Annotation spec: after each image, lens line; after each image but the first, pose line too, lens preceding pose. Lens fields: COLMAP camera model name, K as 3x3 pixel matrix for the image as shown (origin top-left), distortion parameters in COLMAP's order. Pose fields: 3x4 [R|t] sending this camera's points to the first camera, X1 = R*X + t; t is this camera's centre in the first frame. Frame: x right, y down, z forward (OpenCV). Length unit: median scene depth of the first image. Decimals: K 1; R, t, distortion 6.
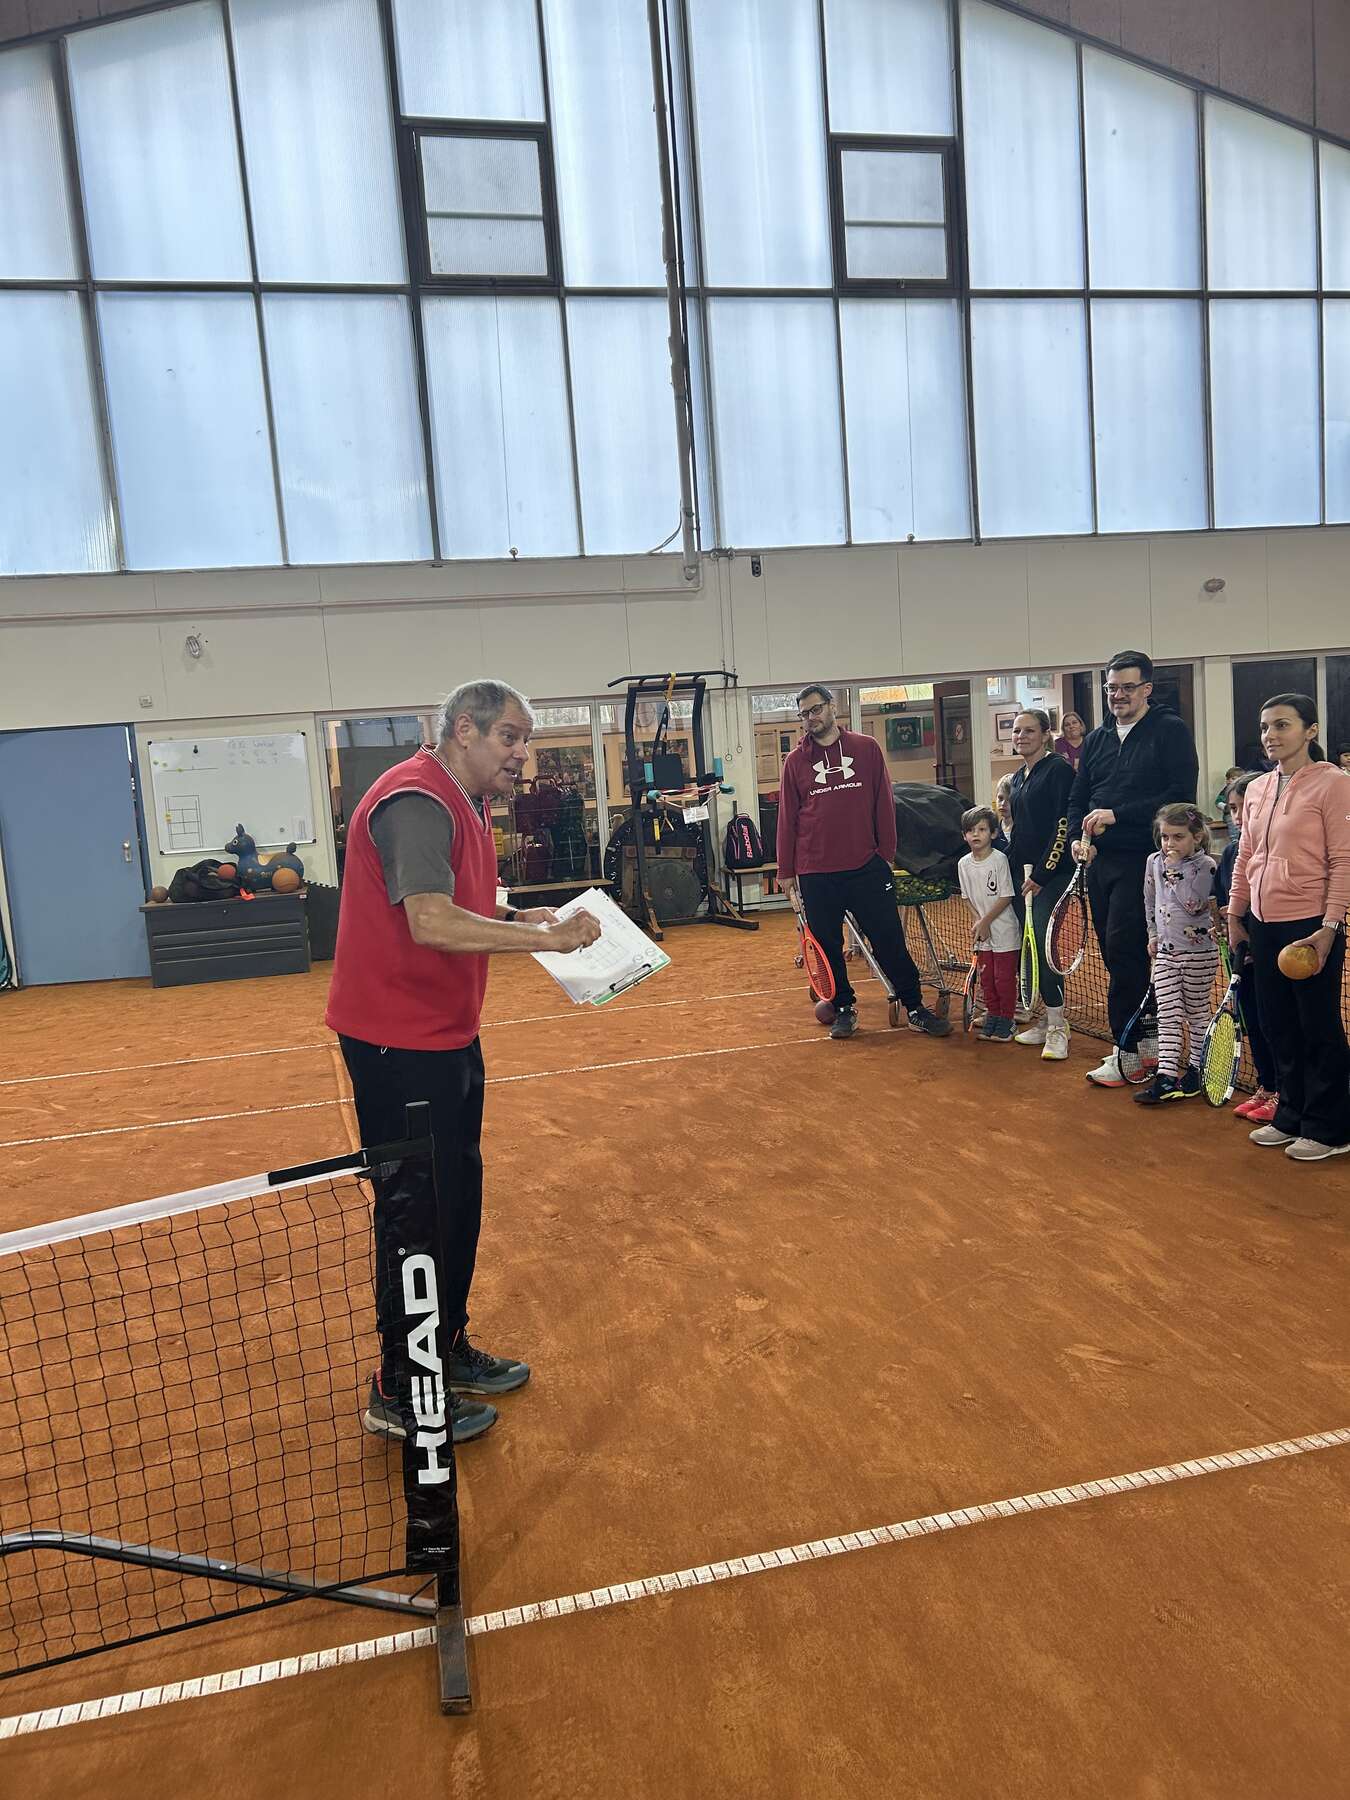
lens RADIAL K [[1323.8, 0, 675.0], [0, 1323.8, 900.0], [0, 0, 1]] dist [0.023180, -0.030917]
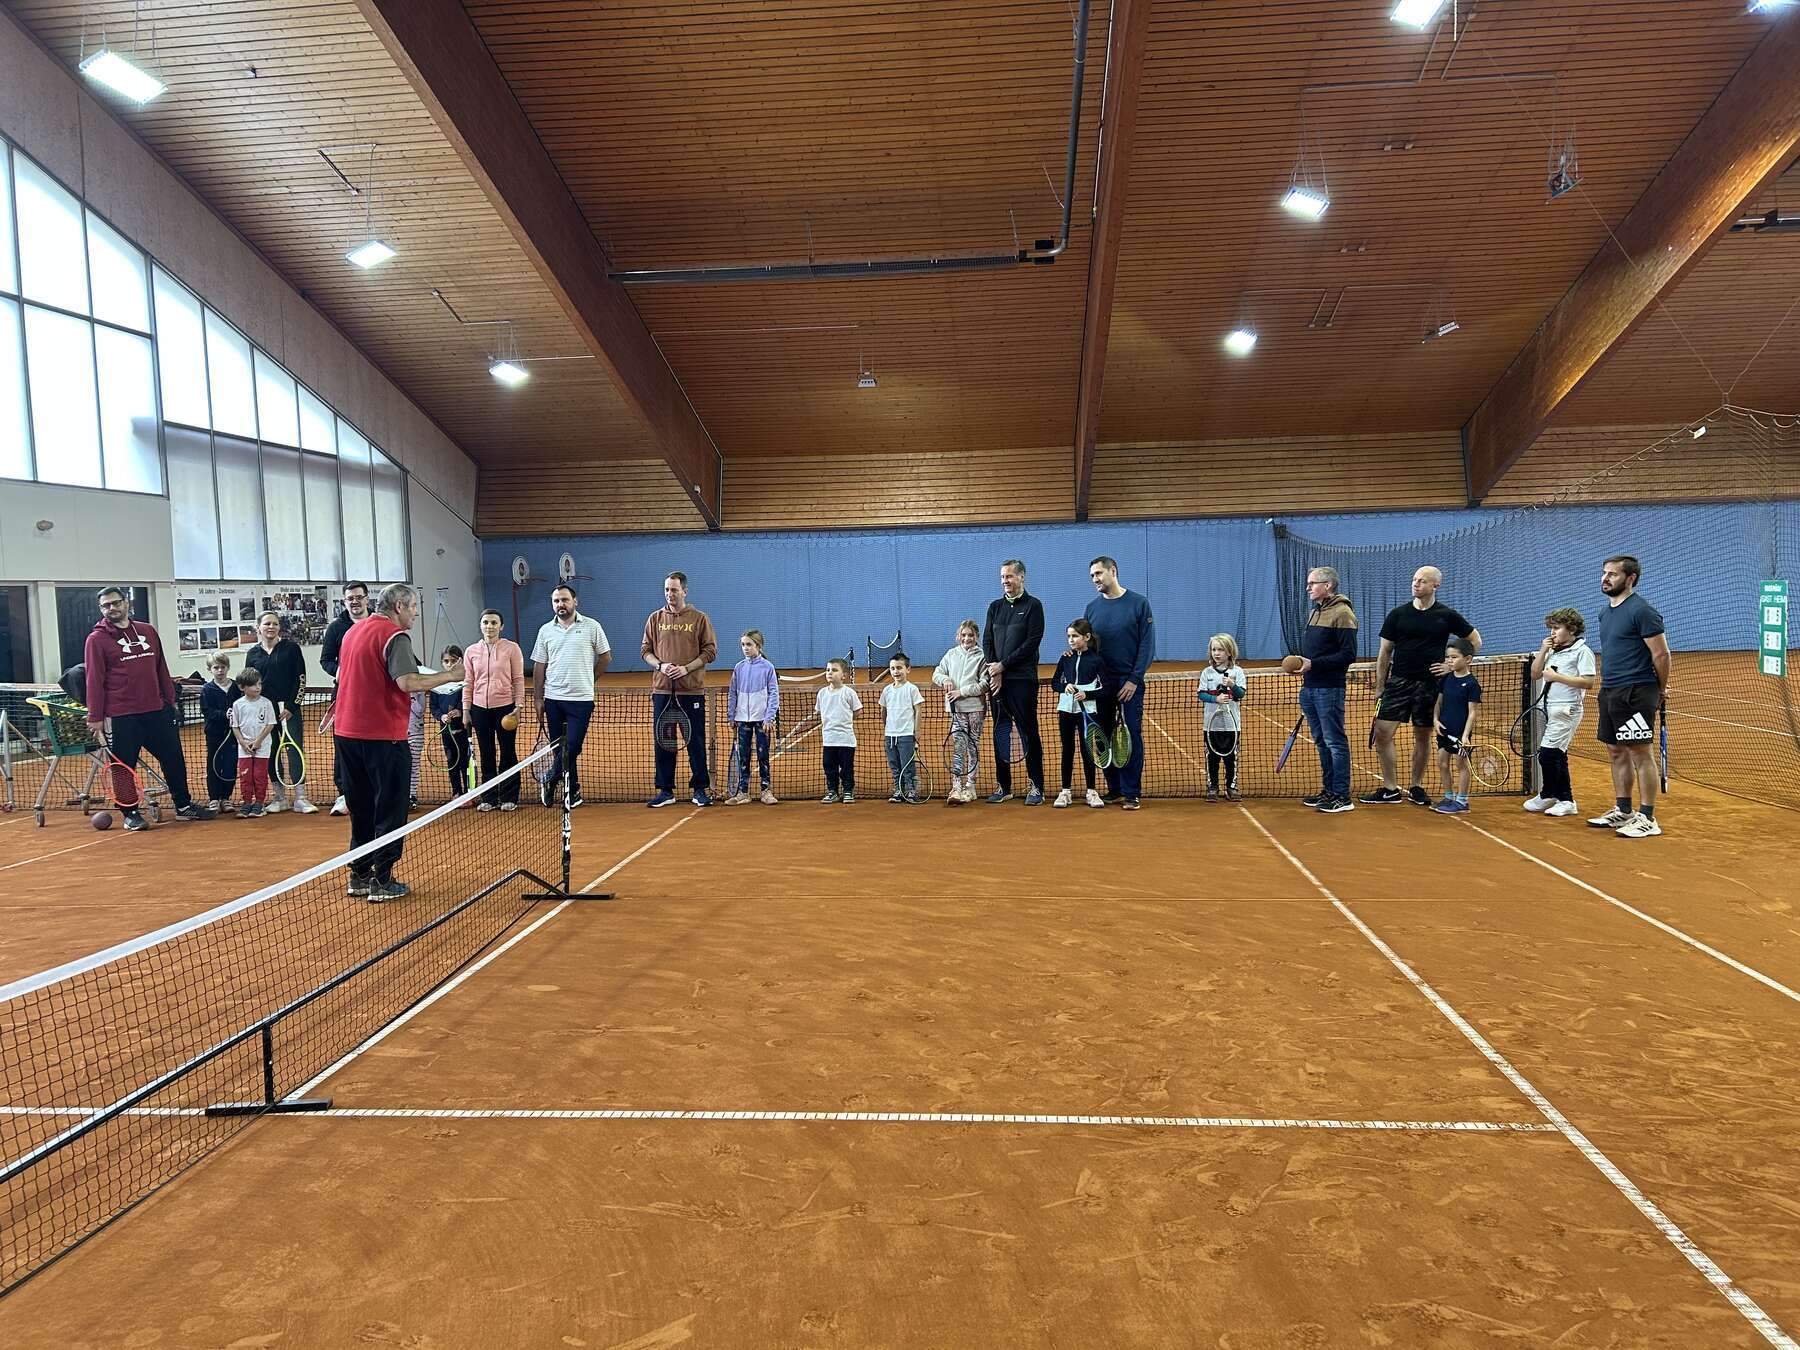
lens RADIAL K [[1323.8, 0, 905.3], [0, 1323.8, 697.0], [0, 0, 1]] dist [0.023180, -0.030917]
pose [[0.296192, -0.002949, 0.955124, -1.015047], [0.109938, 0.993454, -0.031026, 0.097919], [-0.948780, 0.114194, 0.294577, -0.233686]]
